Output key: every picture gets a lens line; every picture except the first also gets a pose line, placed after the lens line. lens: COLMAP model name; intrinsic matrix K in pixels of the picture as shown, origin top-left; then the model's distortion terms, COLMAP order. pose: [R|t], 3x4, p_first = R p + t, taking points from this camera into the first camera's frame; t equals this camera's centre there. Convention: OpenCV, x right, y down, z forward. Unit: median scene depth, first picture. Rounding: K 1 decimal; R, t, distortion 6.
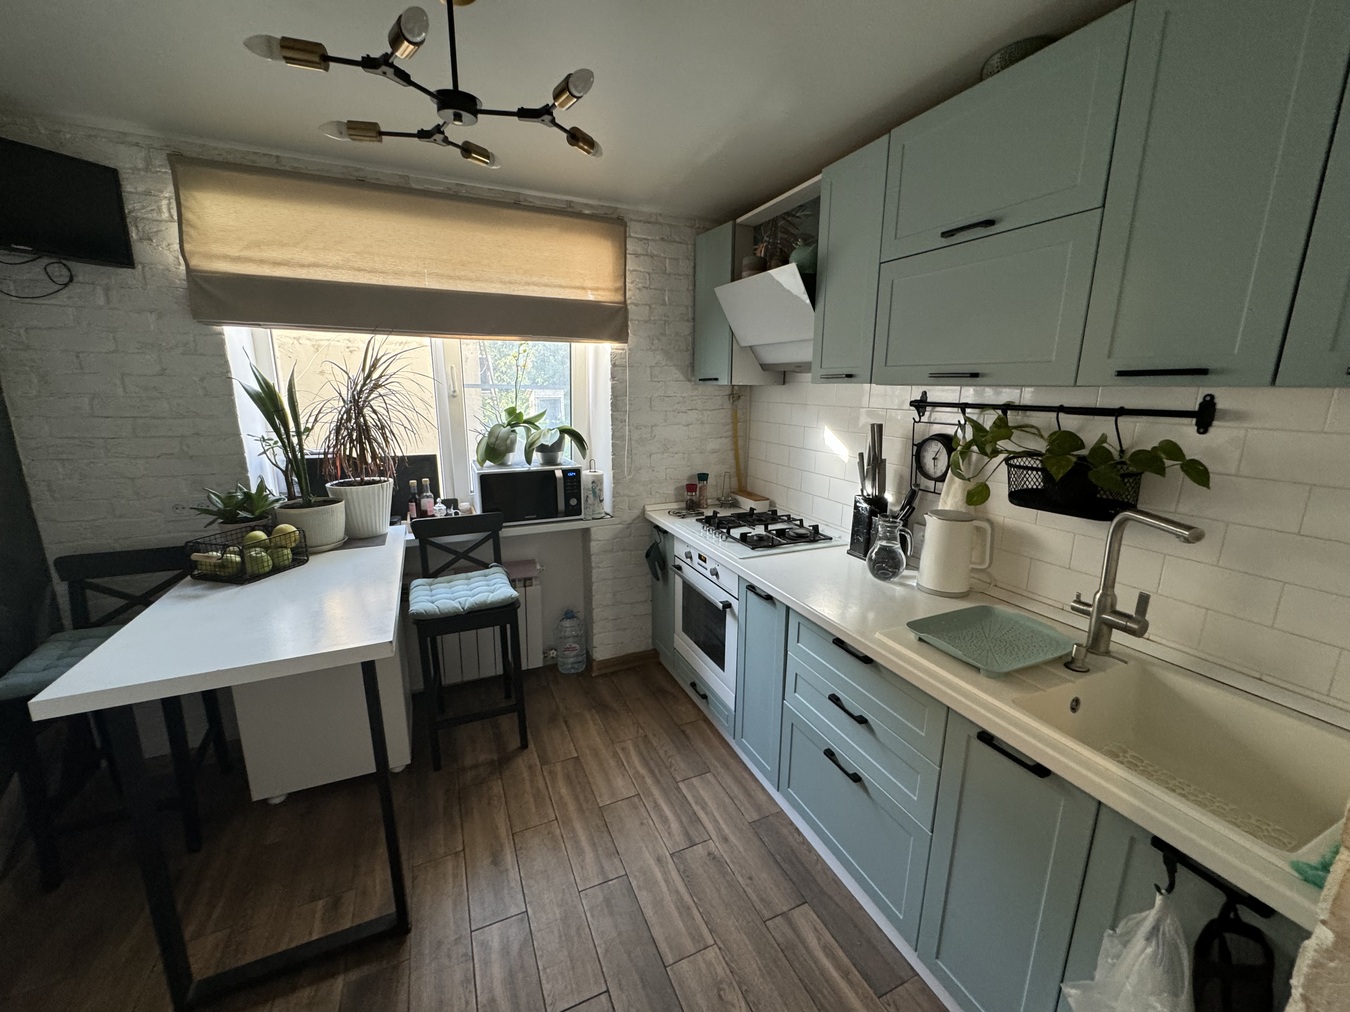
lens RADIAL K [[538.9, 0, 673.1], [0, 538.9, 503.7], [0, 0, 1]] dist [-0.002931, 0.000638]
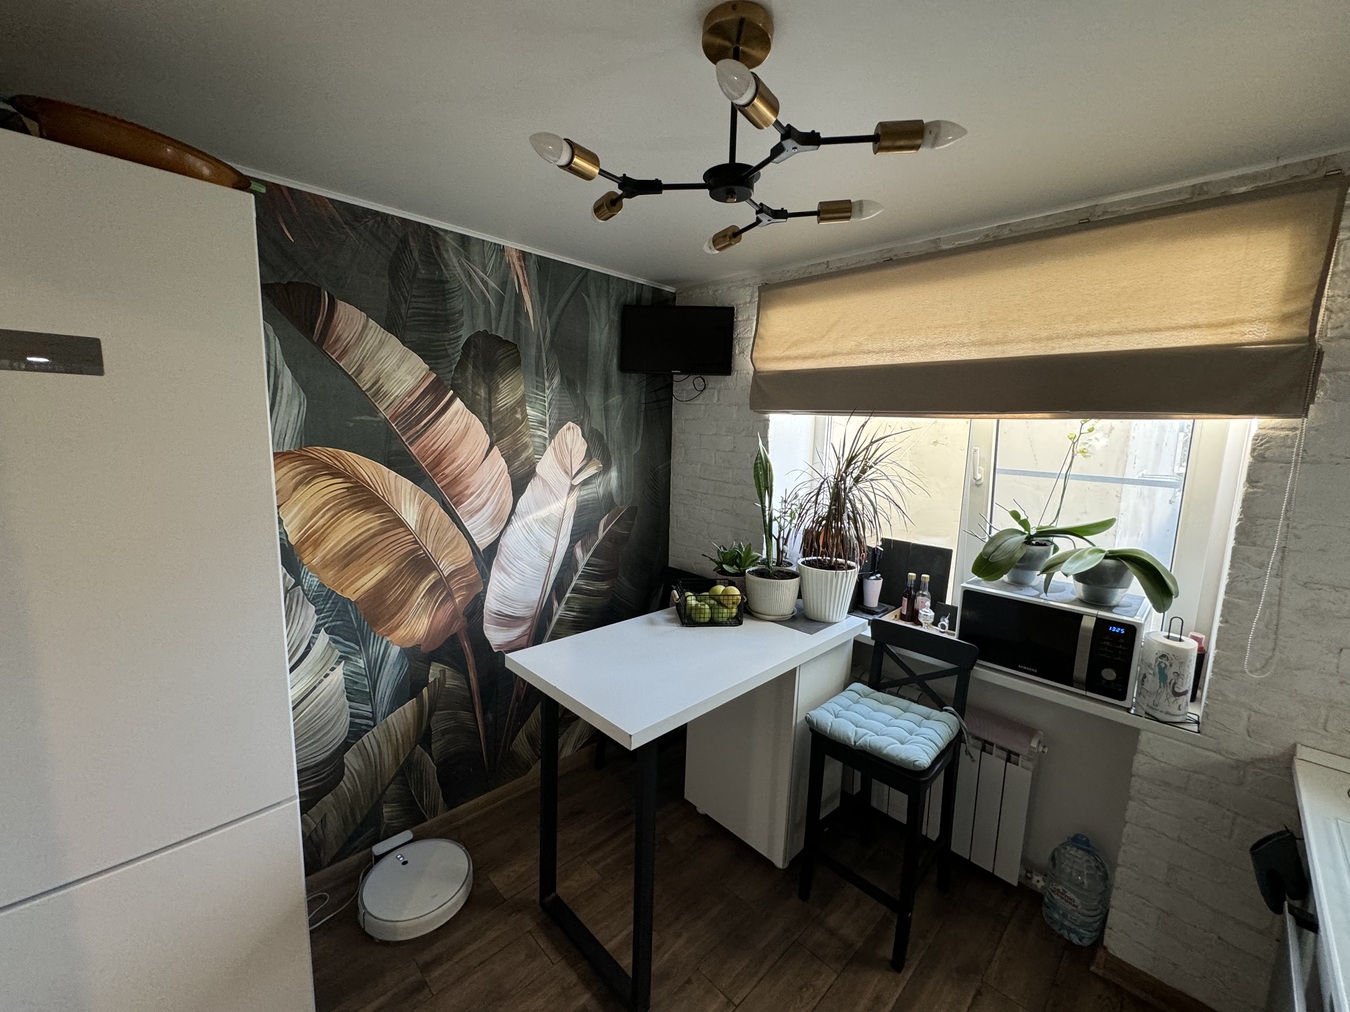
lens RADIAL K [[538.9, 0, 673.1], [0, 538.9, 503.7], [0, 0, 1]] dist [-0.002931, 0.000638]
pose [[0.345400, 0.135557, -0.928614, 0.211479], [-0.224761, 0.972663, 0.058387, -0.134436], [0.911143, 0.188549, 0.366425, 0.343066]]
